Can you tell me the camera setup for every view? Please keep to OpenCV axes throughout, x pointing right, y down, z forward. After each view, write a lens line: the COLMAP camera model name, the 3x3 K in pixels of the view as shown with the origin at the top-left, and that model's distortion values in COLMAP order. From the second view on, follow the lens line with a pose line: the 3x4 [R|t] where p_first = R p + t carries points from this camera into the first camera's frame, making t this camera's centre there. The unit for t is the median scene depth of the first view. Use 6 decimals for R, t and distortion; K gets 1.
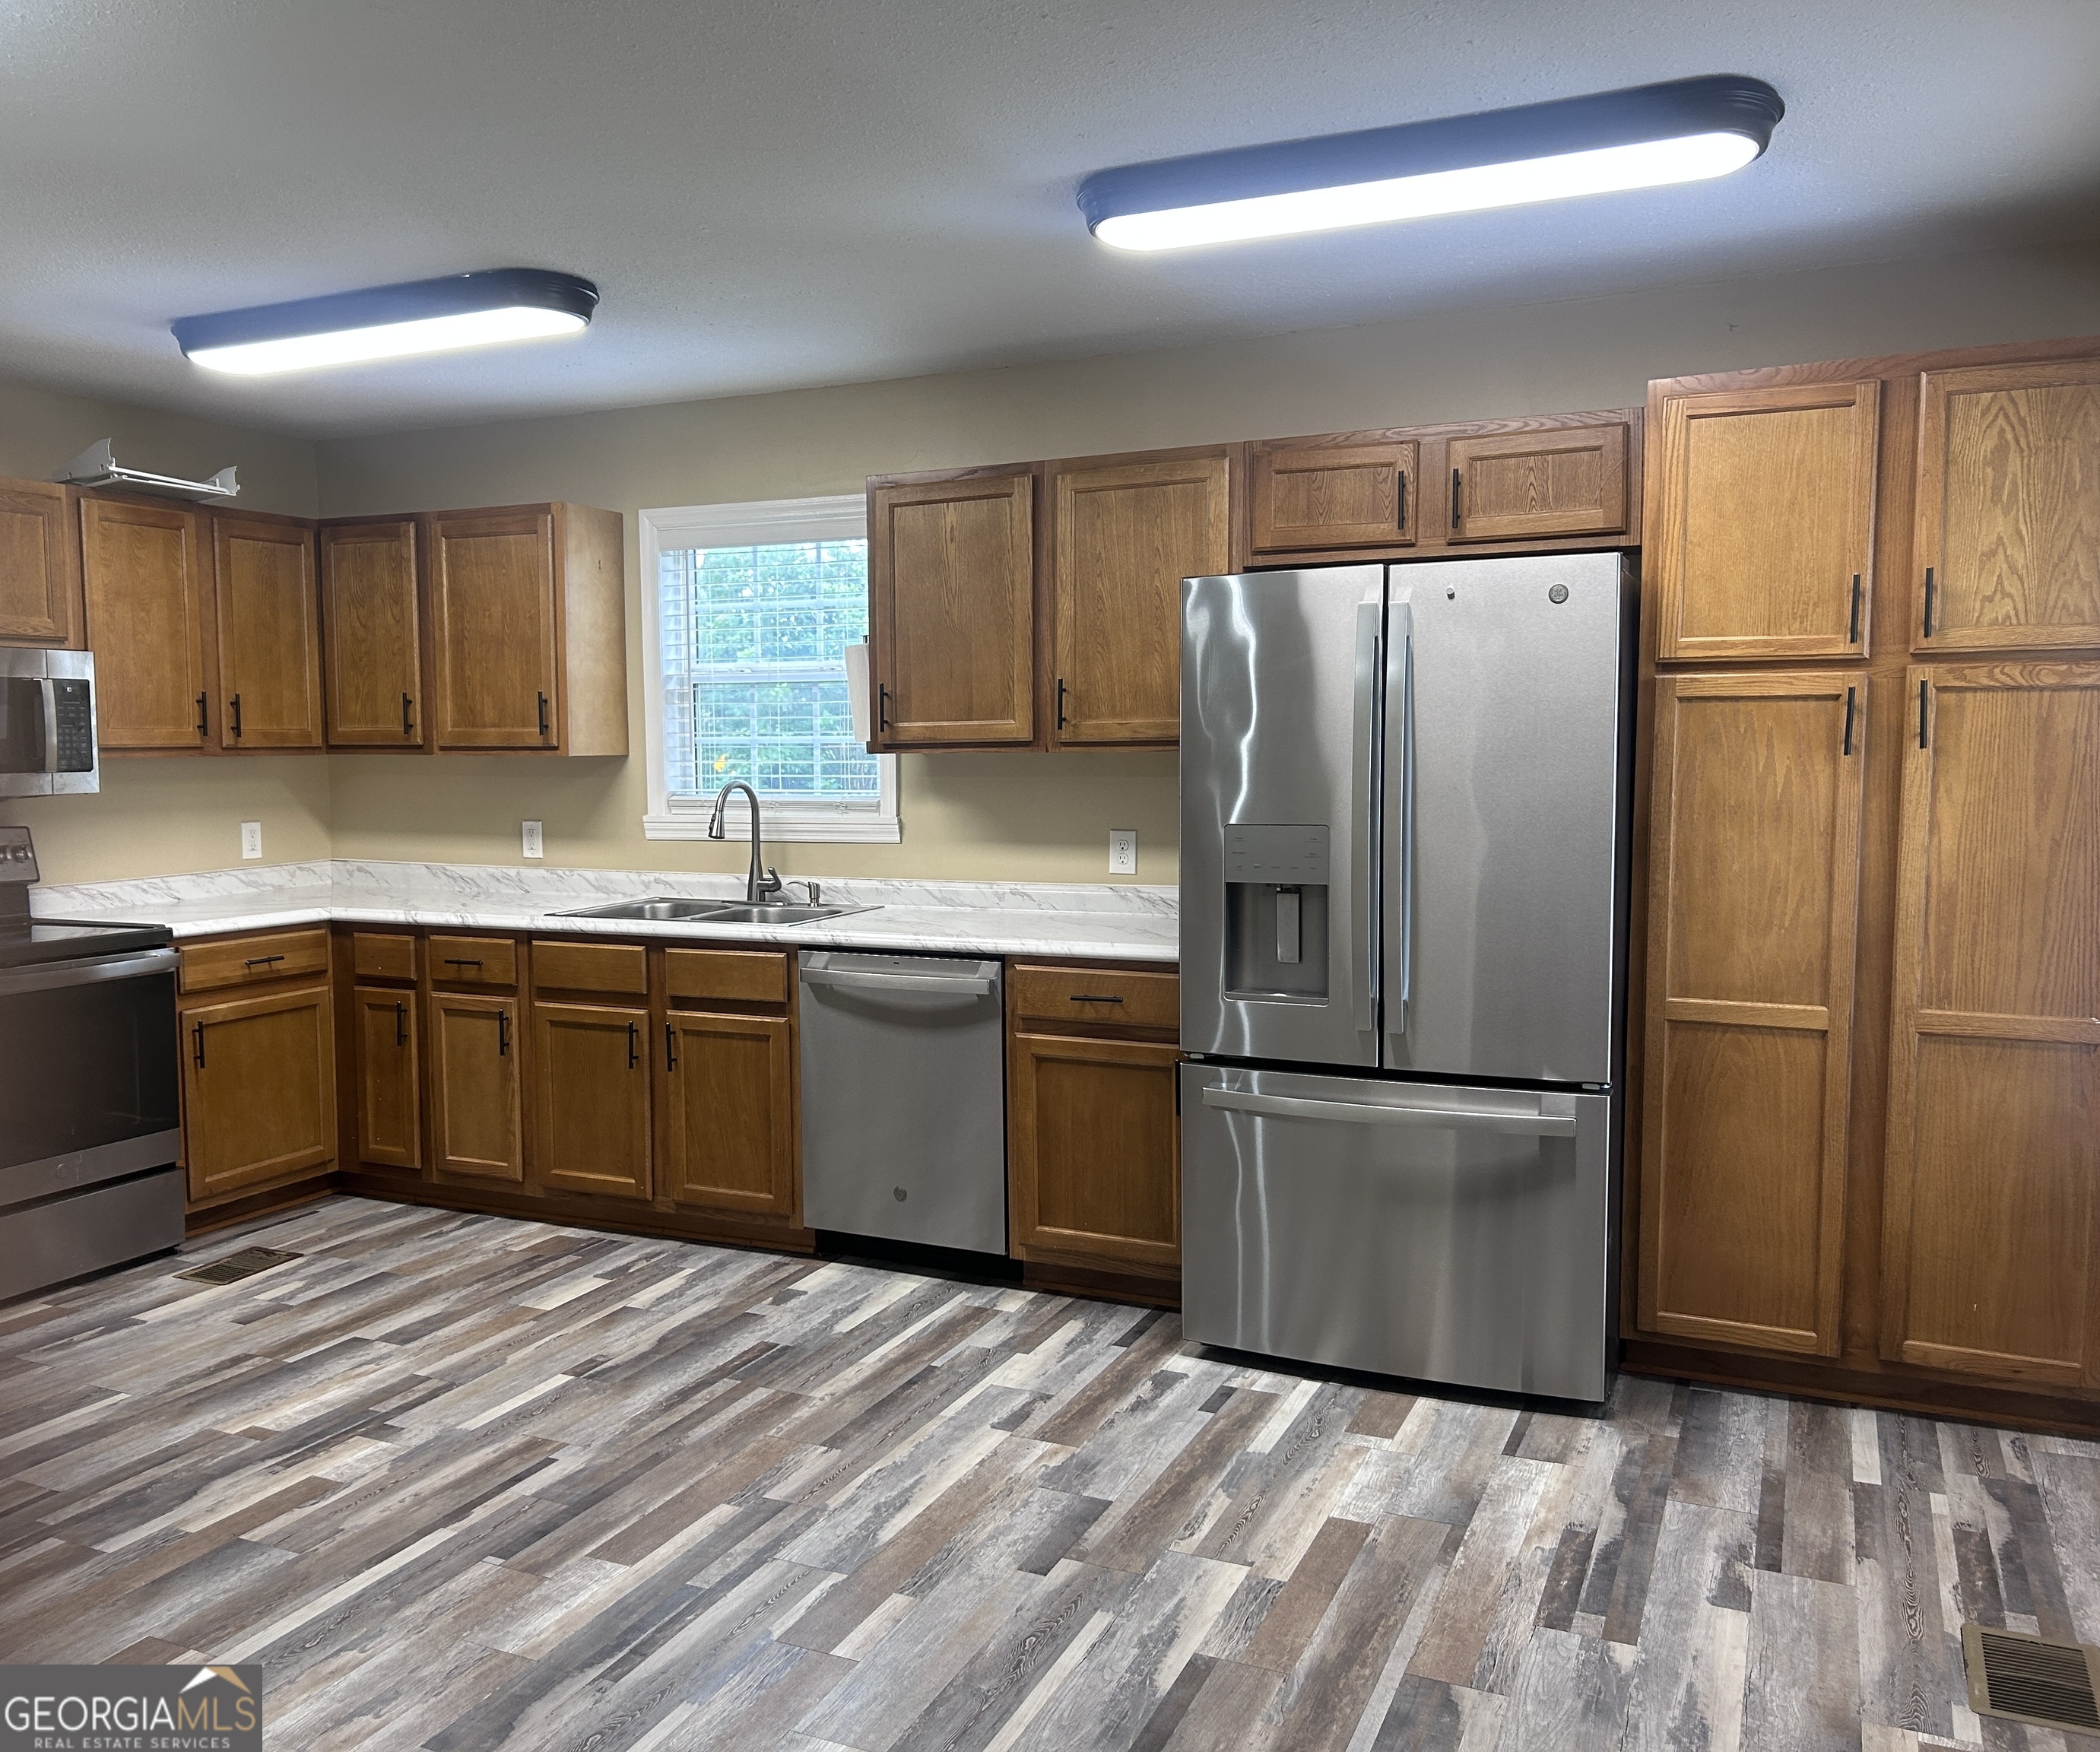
lens RADIAL K [[1767.1, 0, 942.6], [0, 1767.1, 908.5], [0, 0, 1]] dist [0.009270, 0.008084]
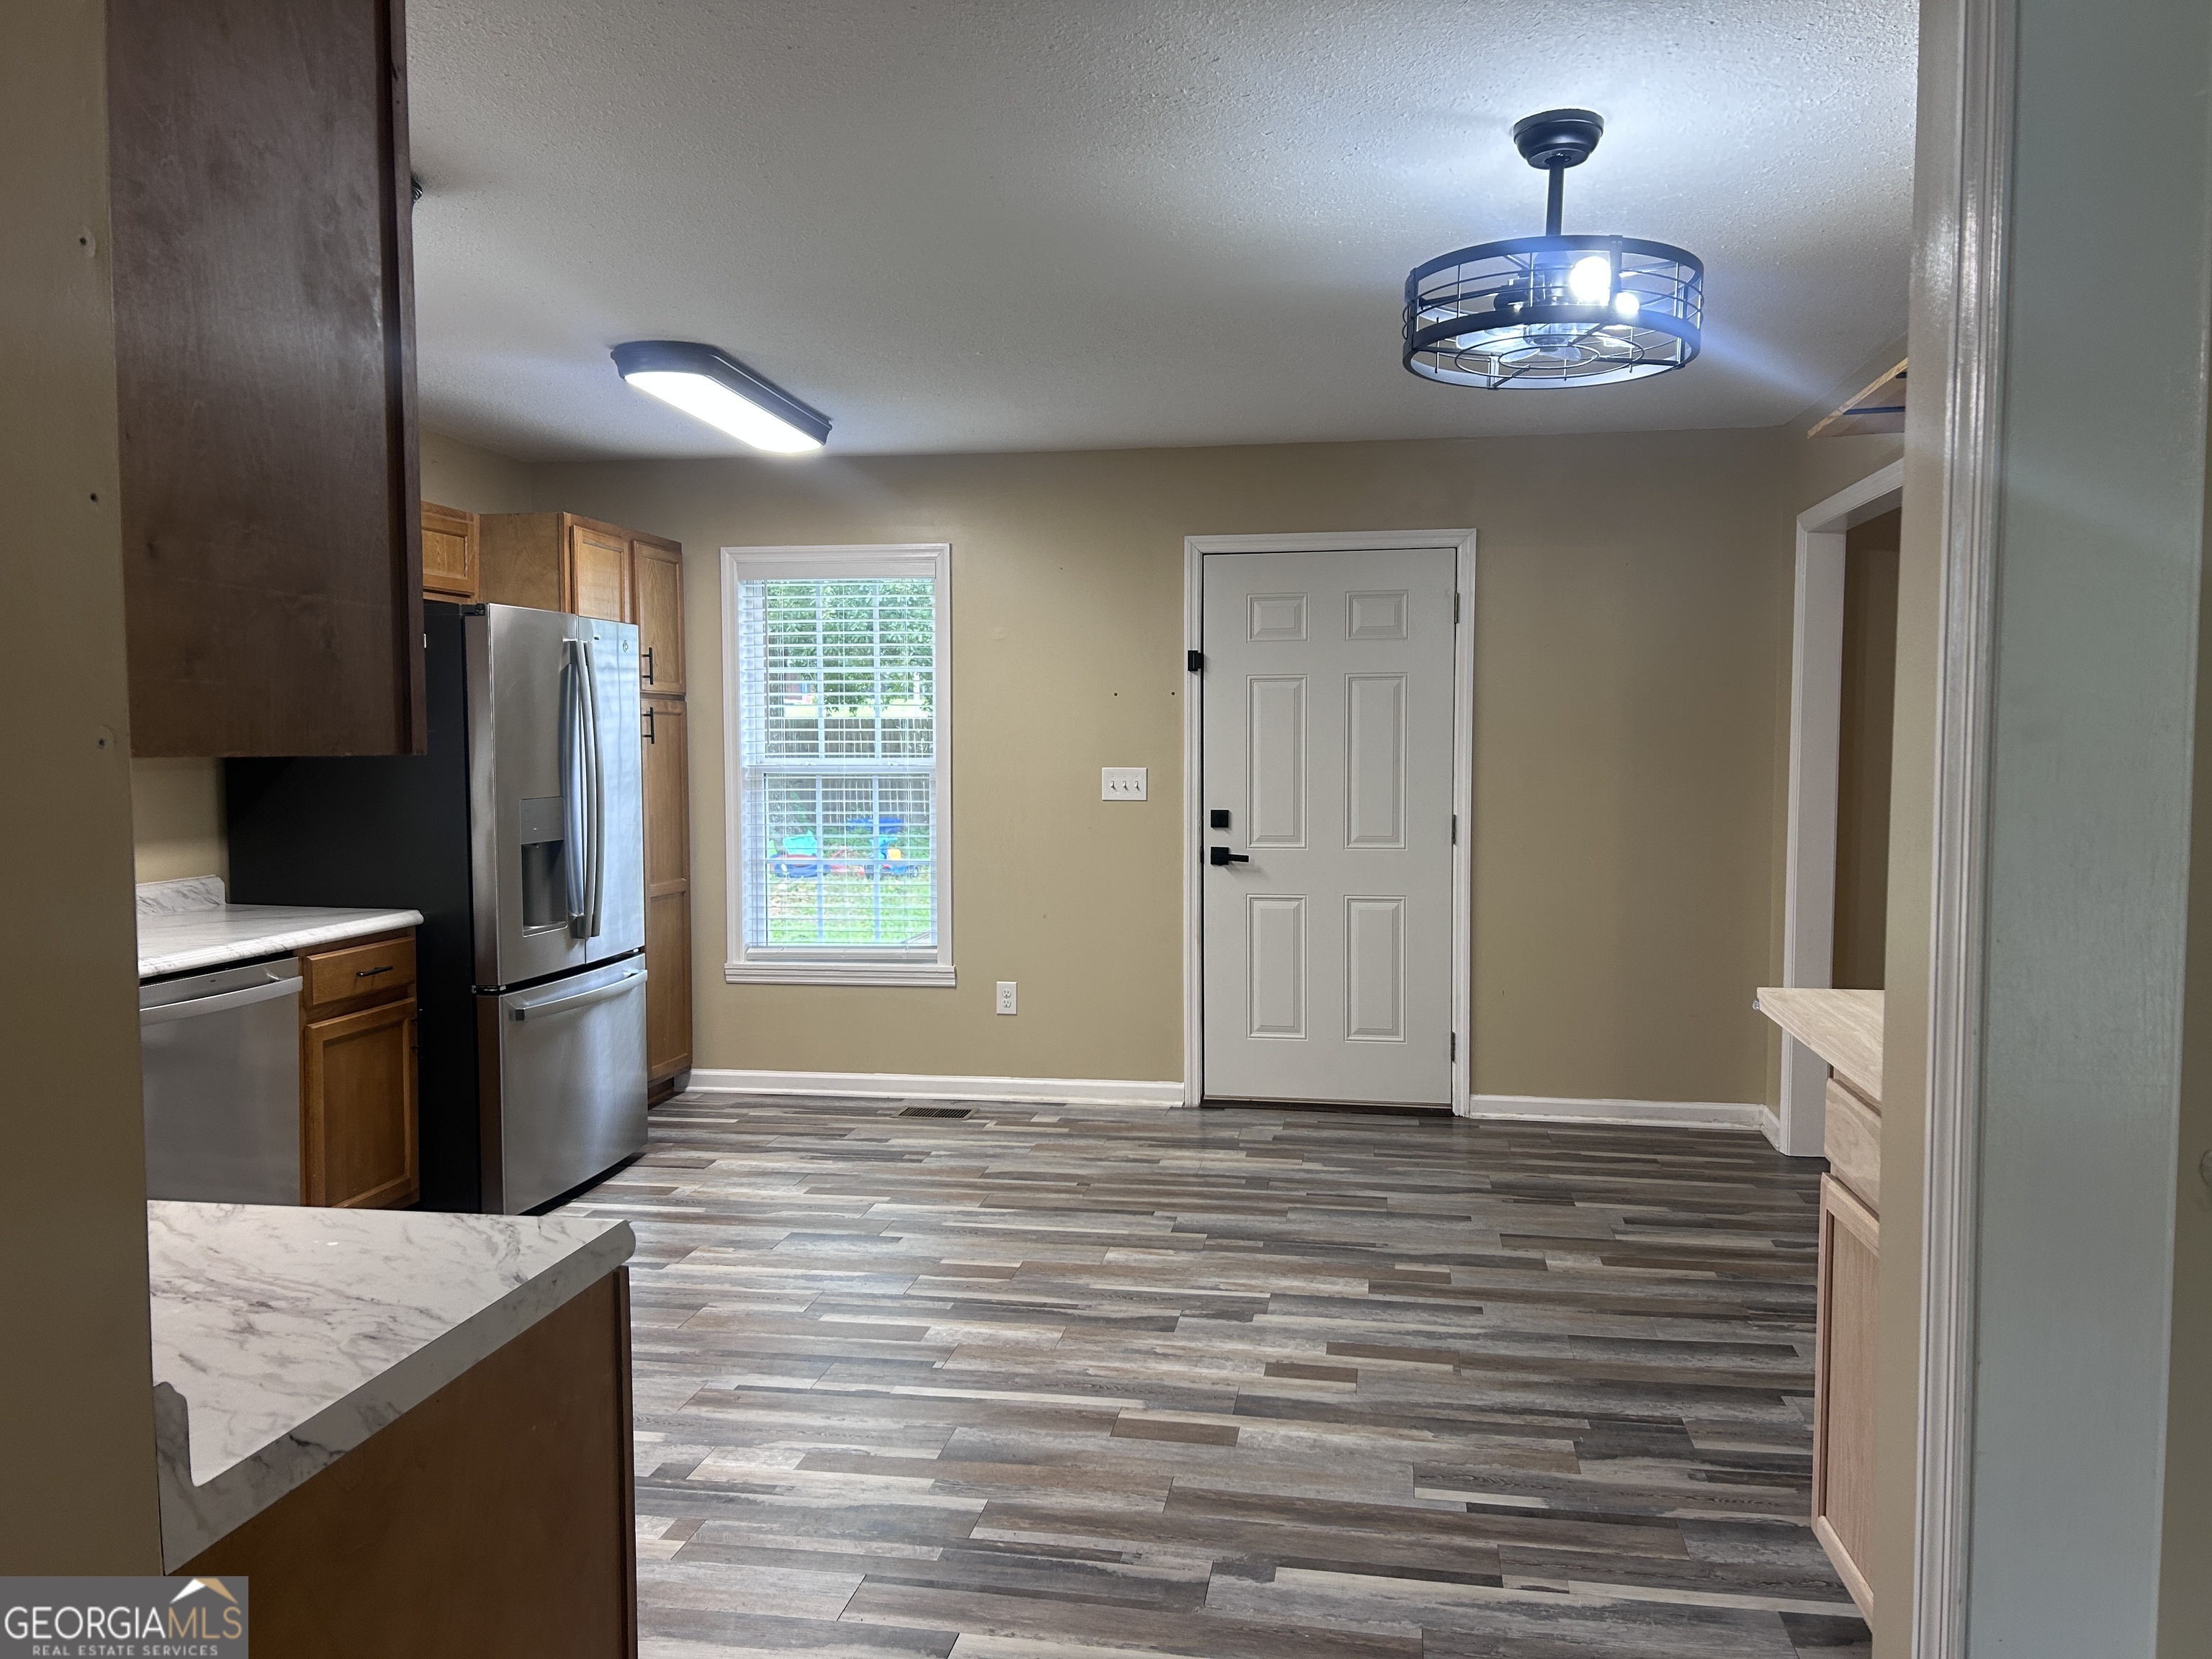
lens RADIAL K [[1670.4, 0, 1095.3], [0, 1670.4, 835.4], [0, 0, 1]] dist [0.041342, -0.000552]
pose [[-0.279350, -0.050357, 0.958868, -1.360028], [0.094706, 0.992309, 0.079704, -0.096668], [-0.955508, 0.113076, -0.272432, 1.114680]]
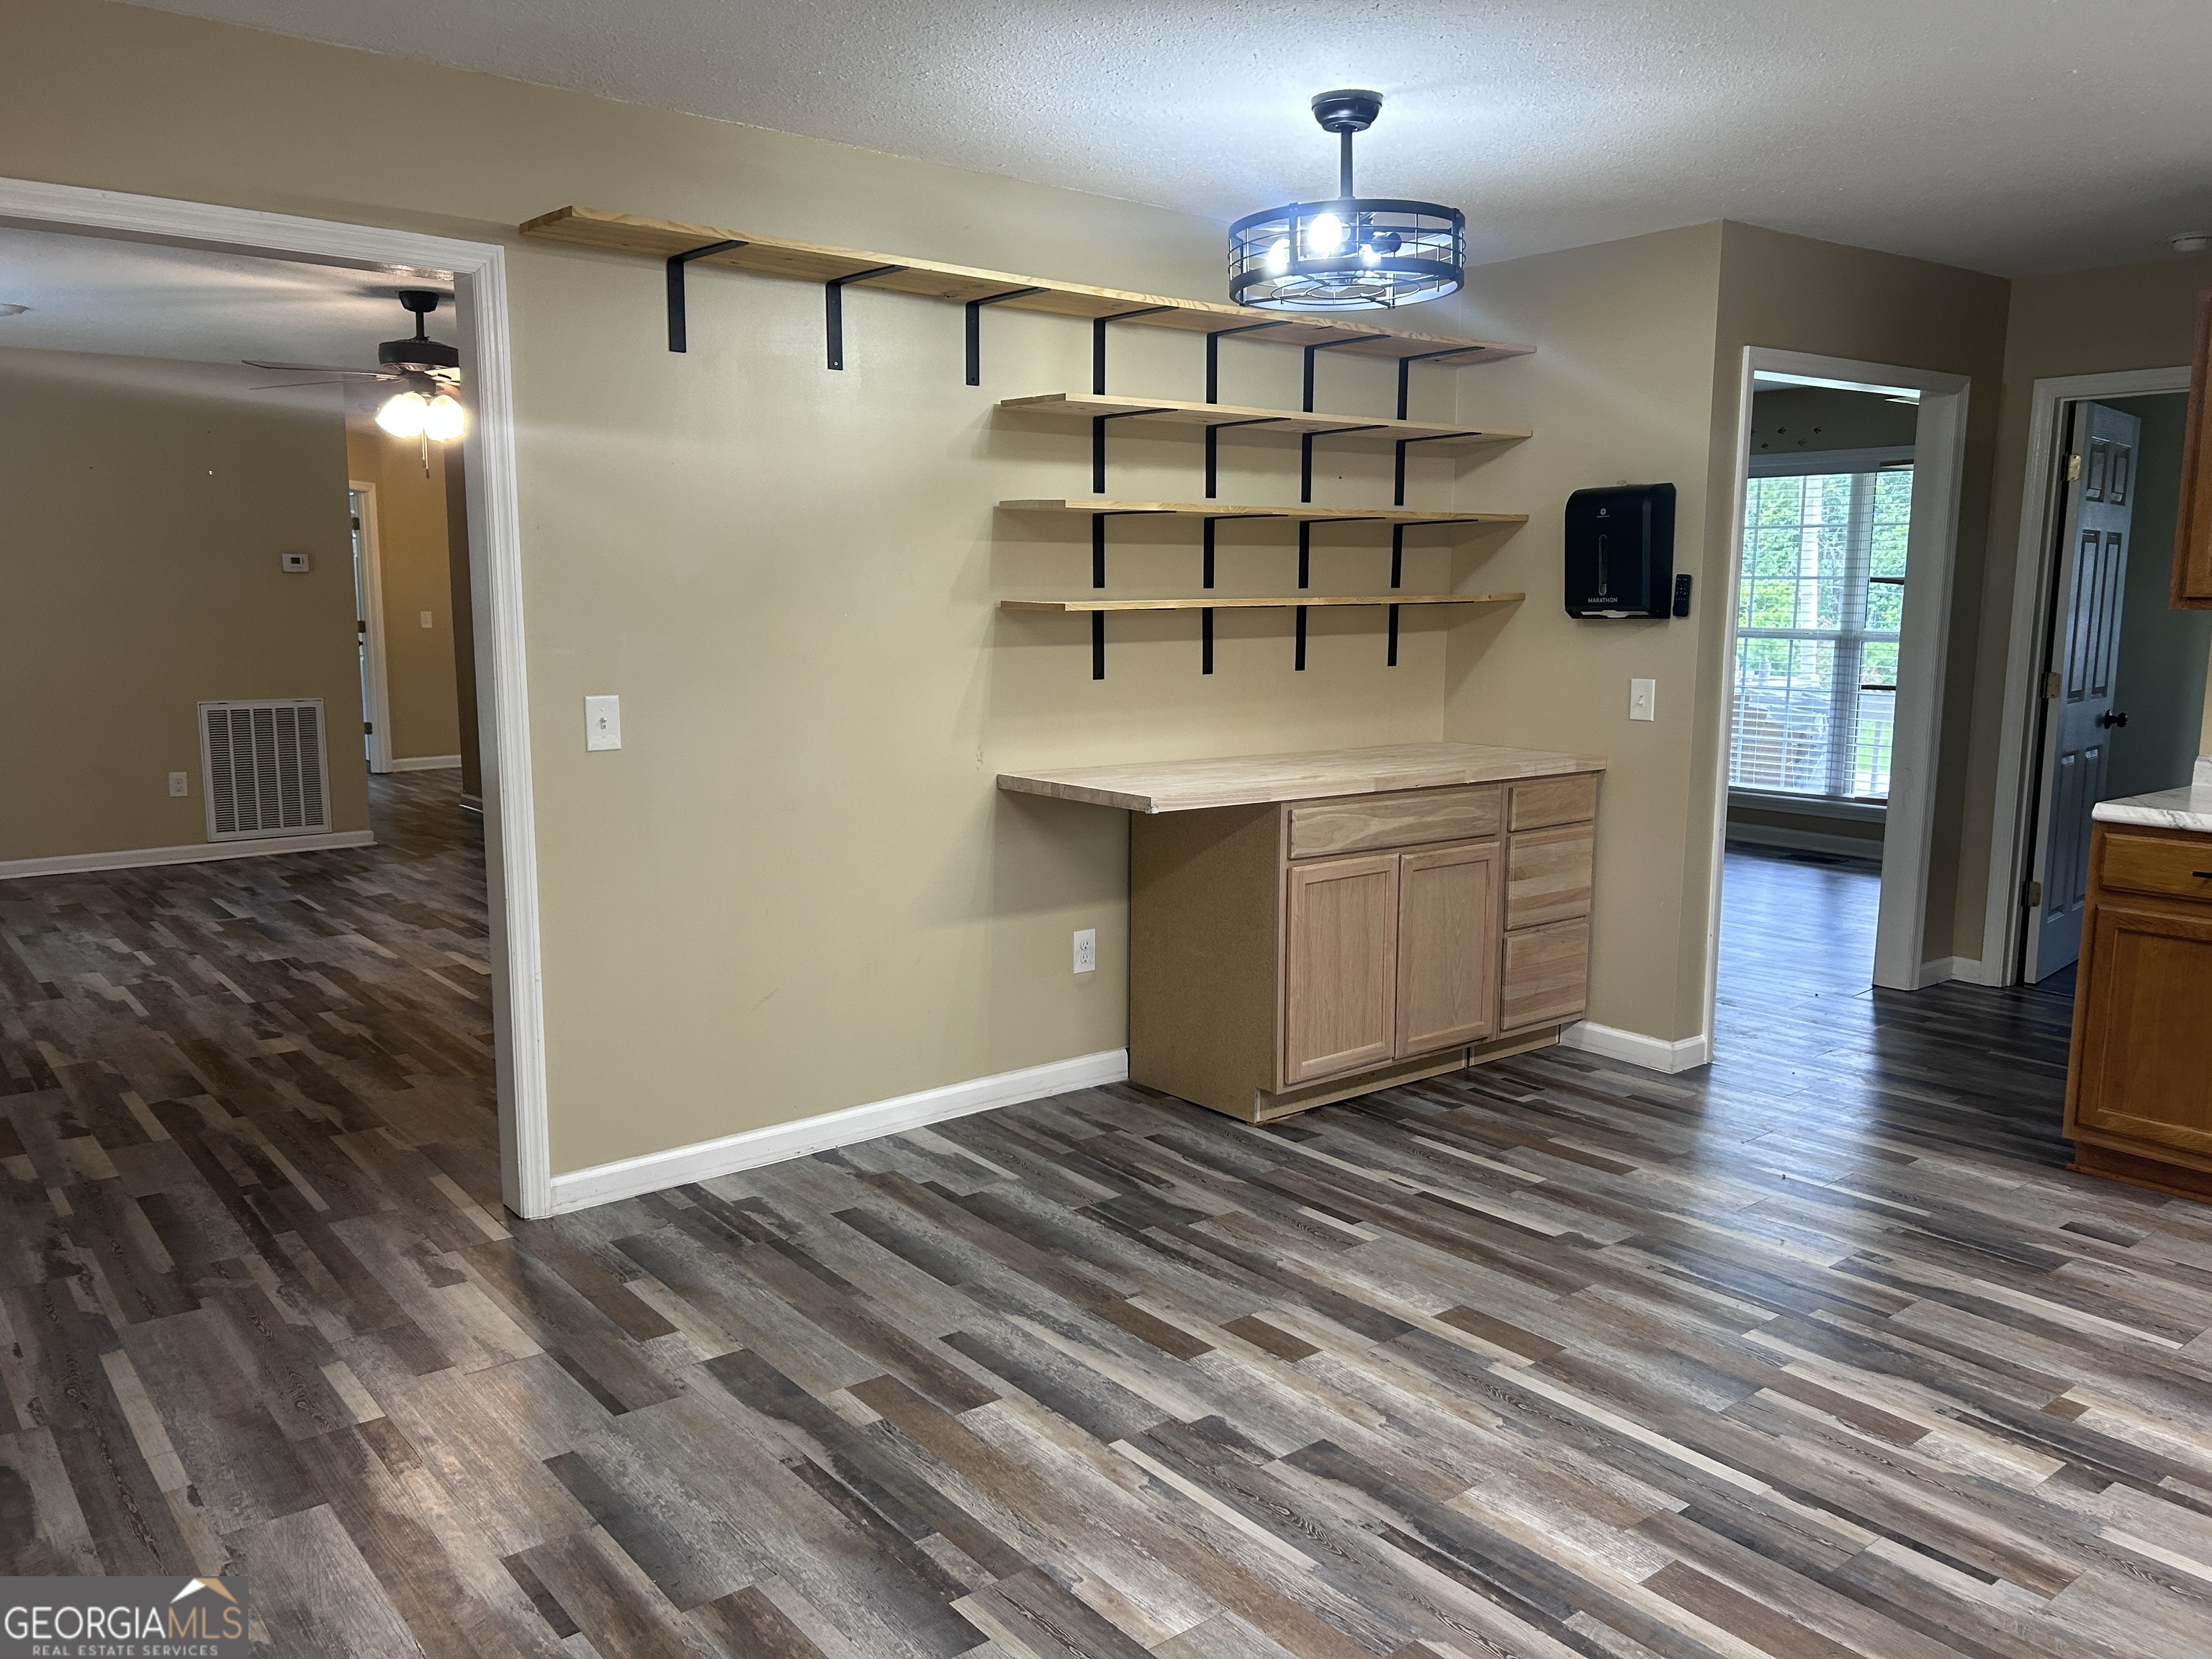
lens RADIAL K [[1676.3, 0, 1106.0], [0, 1676.3, 829.5], [0, 0, 1]] dist [0.003624, -0.006041]
pose [[-0.423768, 0.137687, -0.895244, 0.561625], [-0.087460, 0.977541, 0.191743, -0.105262], [0.901538, 0.159552, -0.402209, 0.968372]]
